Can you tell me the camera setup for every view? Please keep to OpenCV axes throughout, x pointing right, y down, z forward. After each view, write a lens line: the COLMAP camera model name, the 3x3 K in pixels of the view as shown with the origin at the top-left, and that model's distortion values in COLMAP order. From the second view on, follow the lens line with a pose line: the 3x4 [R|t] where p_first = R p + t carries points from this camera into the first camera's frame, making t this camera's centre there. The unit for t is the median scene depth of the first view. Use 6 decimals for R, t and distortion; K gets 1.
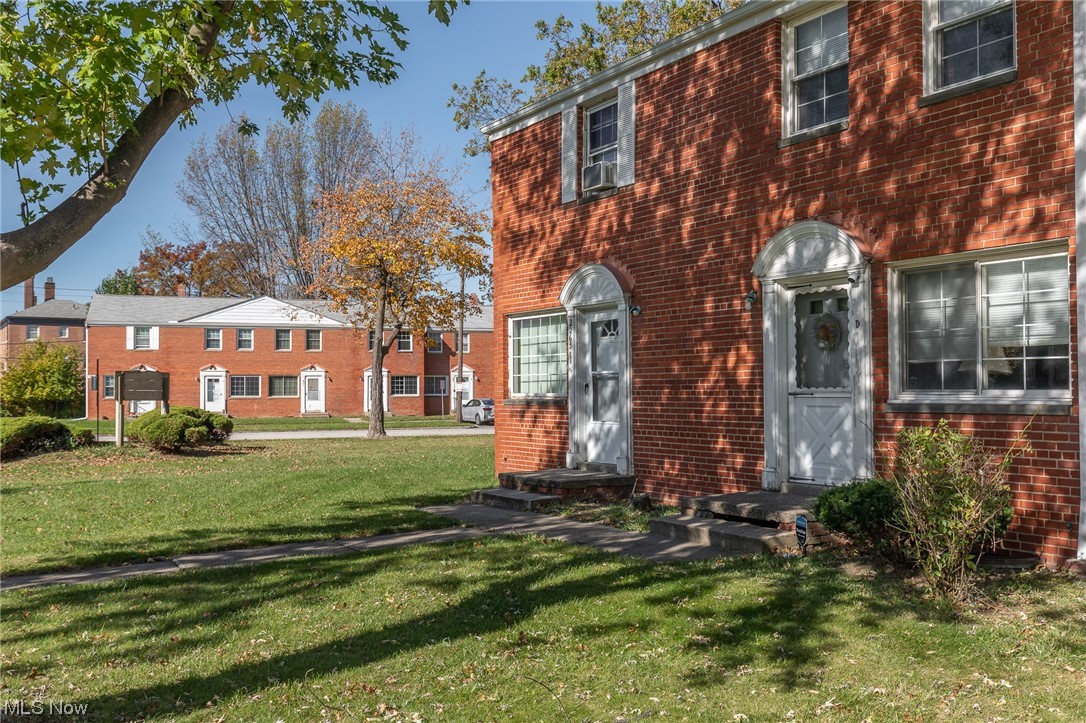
lens RADIAL K [[1026.9, 0, 543.0], [0, 1026.9, 361.5], [0, 0, 1]] dist [0.004486, 0.003135]
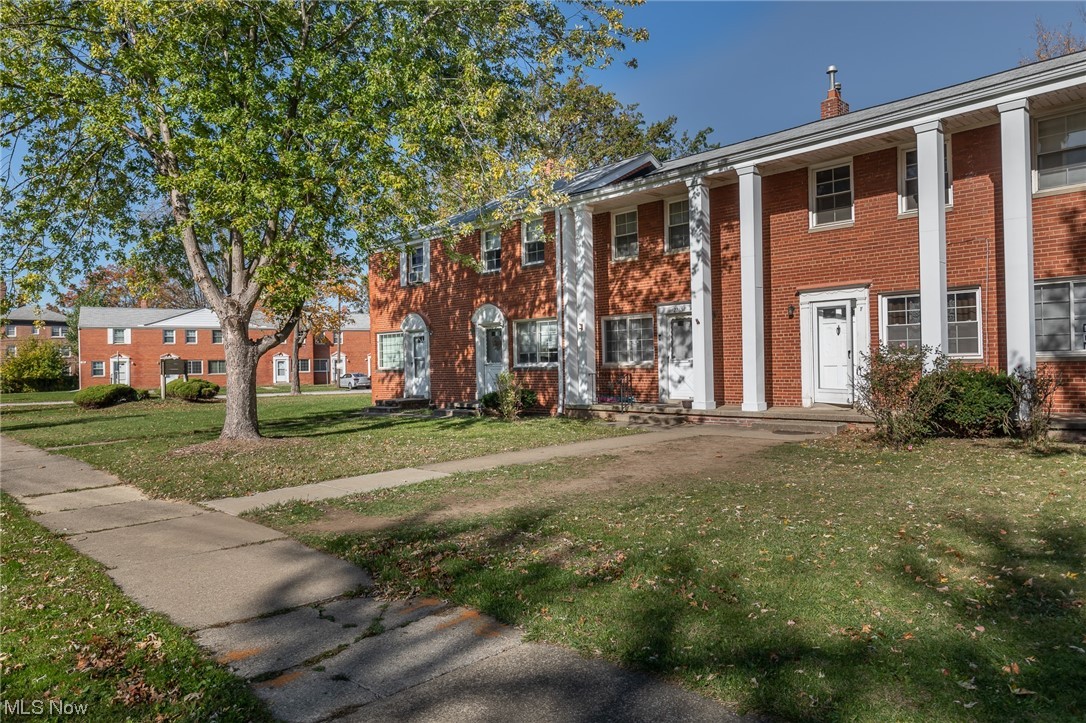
lens RADIAL K [[749.8, 0, 543.0], [0, 749.8, 361.5], [0, 0, 1]] dist [-0.004284, -0.000664]
pose [[0.979605, -0.012213, 0.200564, -0.009259], [0.008191, 0.999749, 0.020873, -0.014843], [-0.200768, -0.018804, 0.979458, -0.801731]]
